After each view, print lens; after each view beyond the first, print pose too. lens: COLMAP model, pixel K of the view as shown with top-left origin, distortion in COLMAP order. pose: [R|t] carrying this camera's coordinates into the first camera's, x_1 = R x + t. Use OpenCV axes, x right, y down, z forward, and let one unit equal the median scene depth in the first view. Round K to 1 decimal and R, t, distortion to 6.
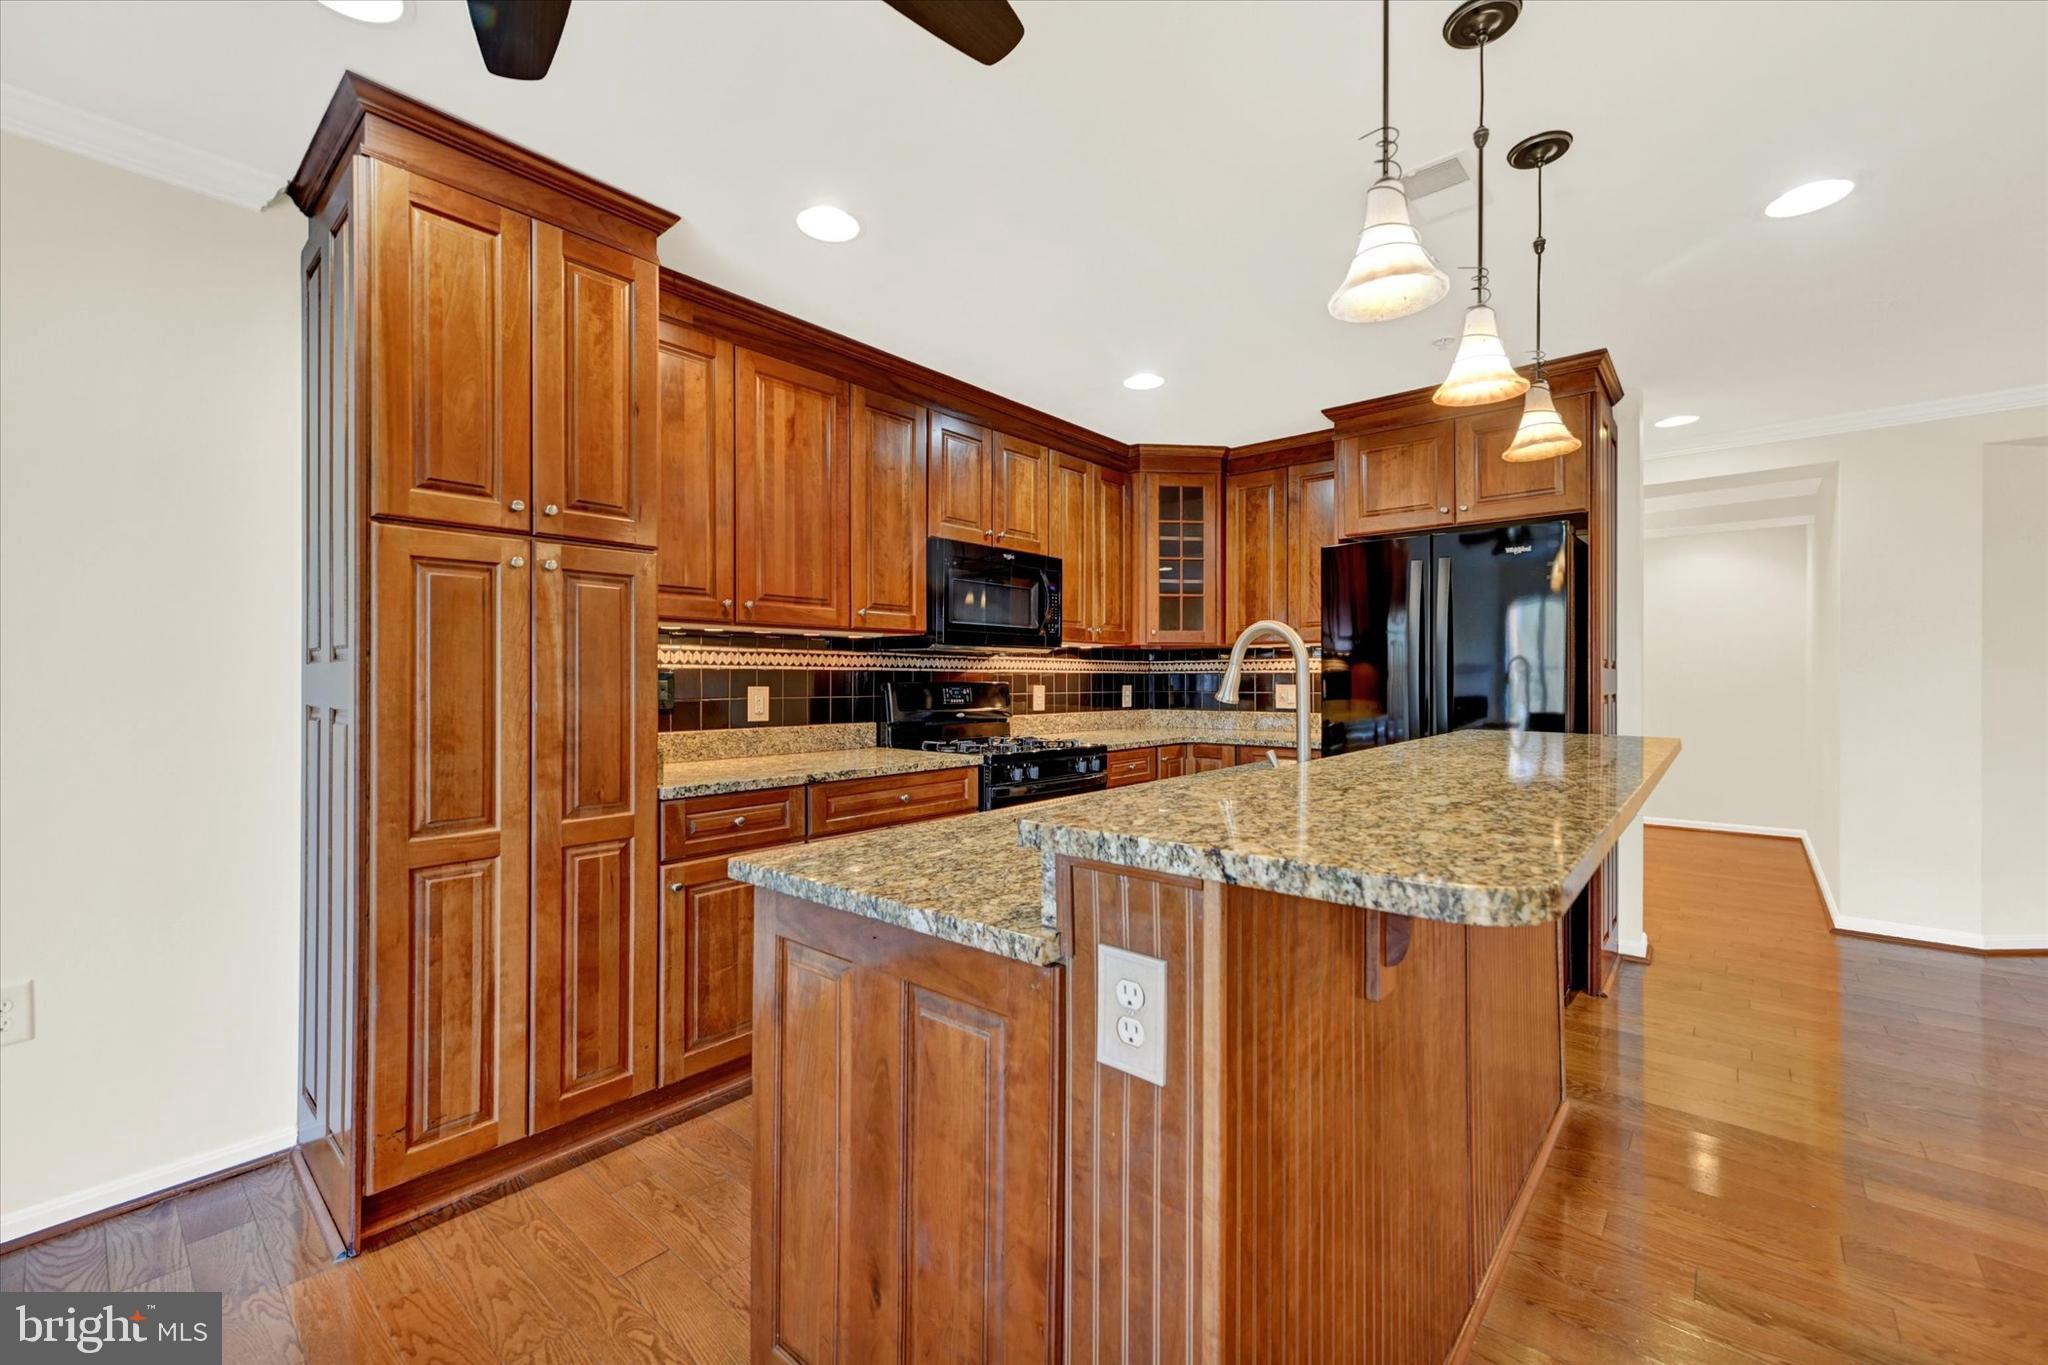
lens RADIAL K [[832.9, 0, 1016.1], [0, 832.9, 682.9], [0, 0, 1]] dist [0.000228, 0.000634]
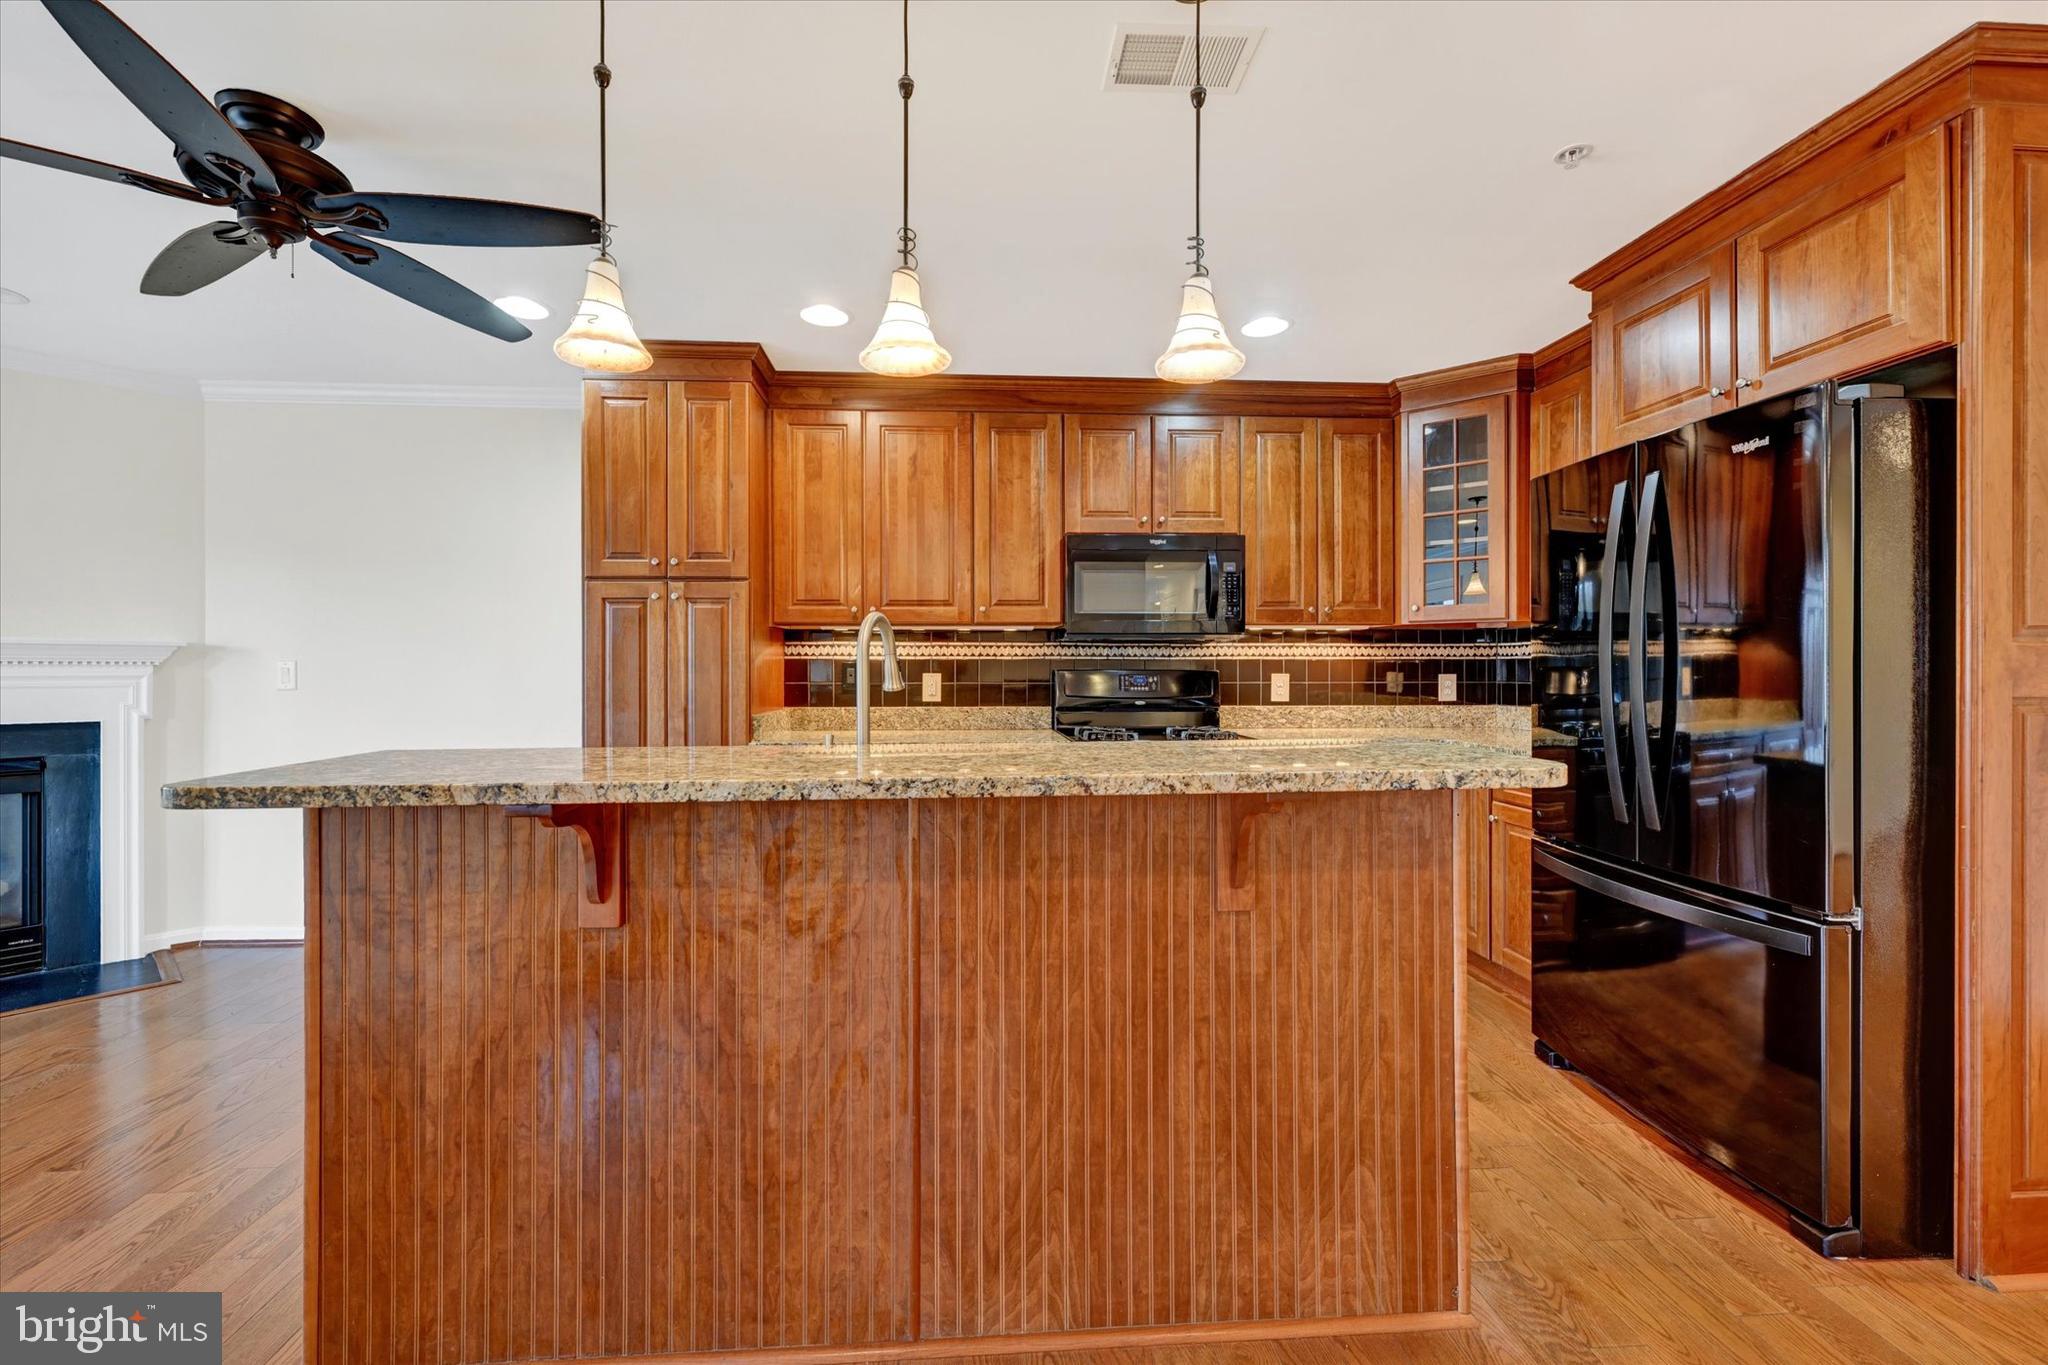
lens RADIAL K [[832.9, 0, 1014.9], [0, 832.9, 671.2], [0, 0, 1]] dist [0.000228, 0.000634]
pose [[0.703085, 0.001966, -0.711103, 0.685705], [-0.000989, 0.999998, 0.001786, -0.001503], [0.711105, -0.000552, 0.703085, 0.230768]]
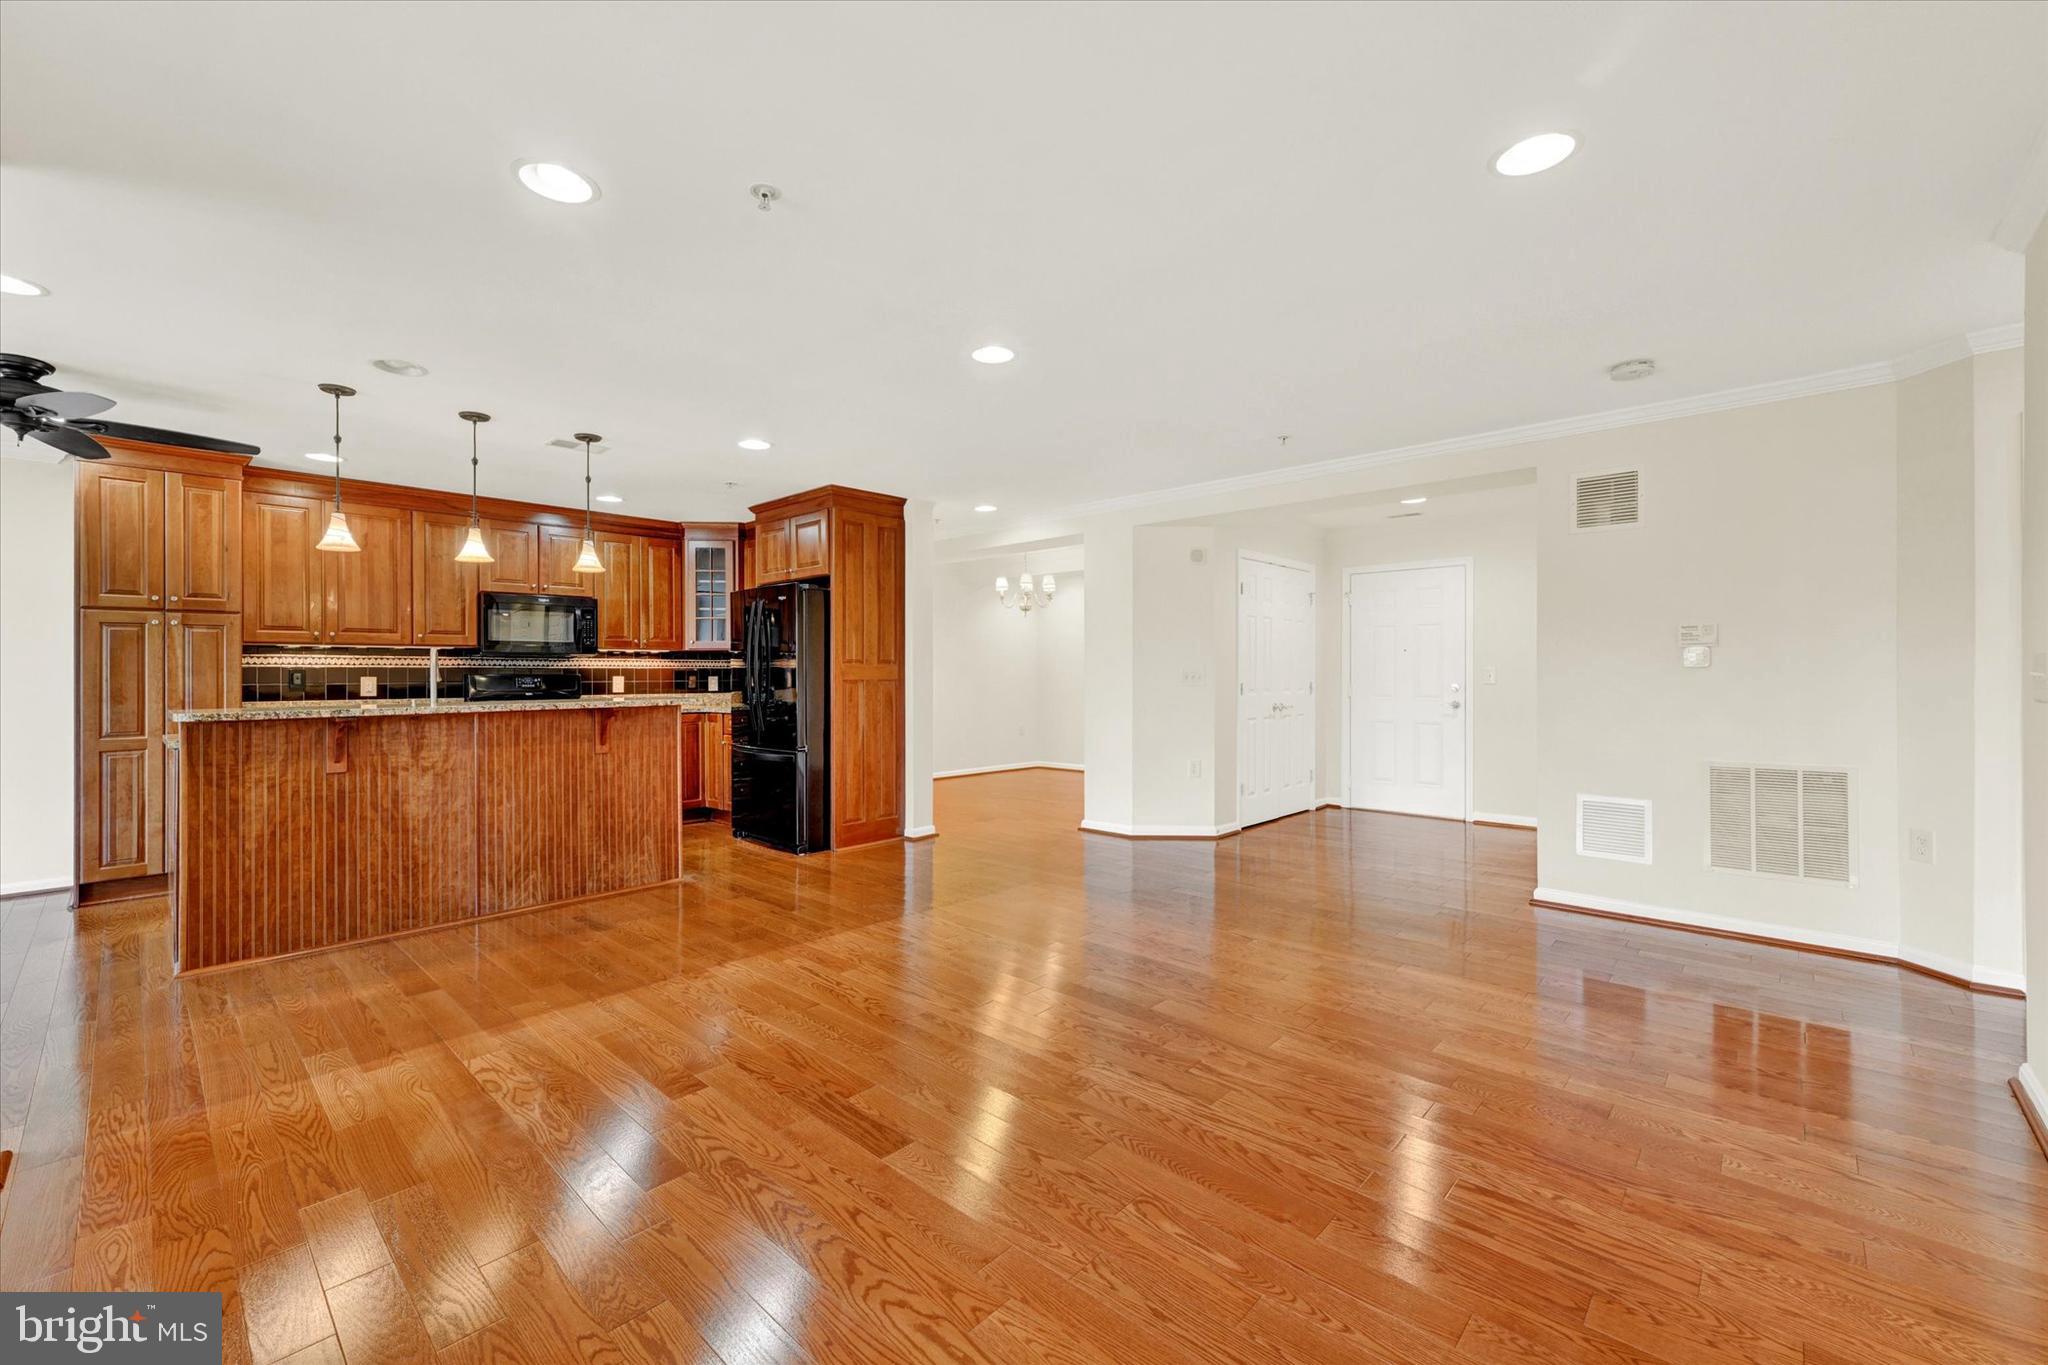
lens RADIAL K [[832.9, 0, 1014.3], [0, 832.9, 674.7], [0, 0, 1]] dist [0.000228, 0.000634]
pose [[0.999188, -0.003398, -0.040153, 1.227195], [0.003292, 0.999991, -0.002694, 0.009895], [0.040161, 0.002560, 0.999190, -0.796356]]
